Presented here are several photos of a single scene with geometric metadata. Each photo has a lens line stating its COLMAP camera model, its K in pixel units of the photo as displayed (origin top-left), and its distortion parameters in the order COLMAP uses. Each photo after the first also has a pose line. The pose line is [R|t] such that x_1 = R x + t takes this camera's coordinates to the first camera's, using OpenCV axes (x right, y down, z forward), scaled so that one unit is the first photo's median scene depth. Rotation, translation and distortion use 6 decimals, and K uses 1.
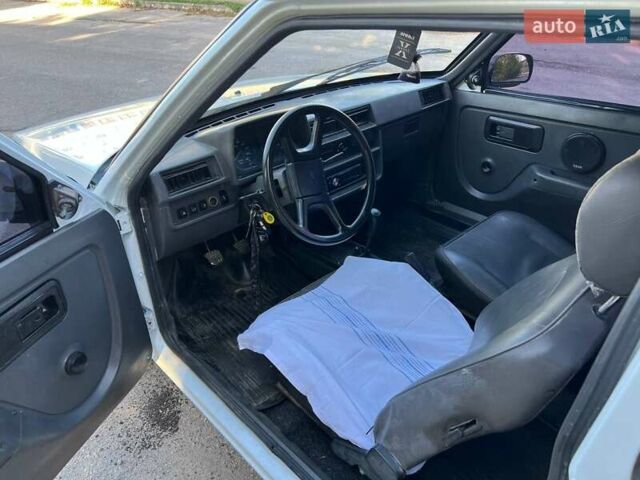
lens RADIAL K [[488.0, 0, 321.9], [0, 488.0, 239.7], [0, 0, 1]] dist [0.140400, -0.235945]
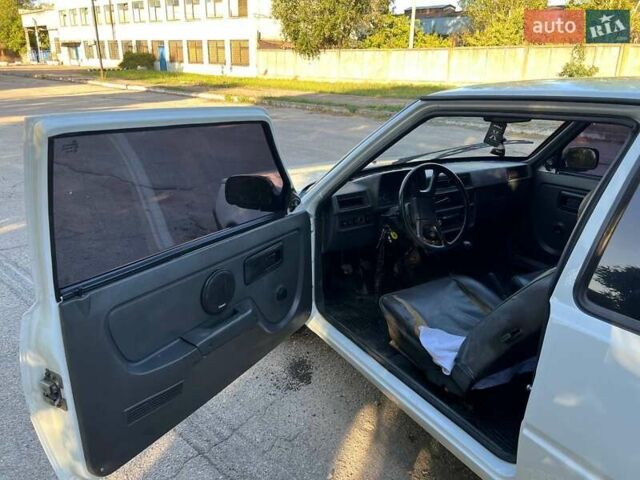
lens RADIAL K [[478.3, 0, 320.0], [0, 478.3, 240.0], [0, 0, 1]] dist [0.045342, -0.046649]
pose [[0.976808, 0.097065, -0.190850, -0.048959], [-0.128451, 0.978784, -0.159634, 0.234797], [0.171306, 0.180446, 0.968552, -0.468689]]
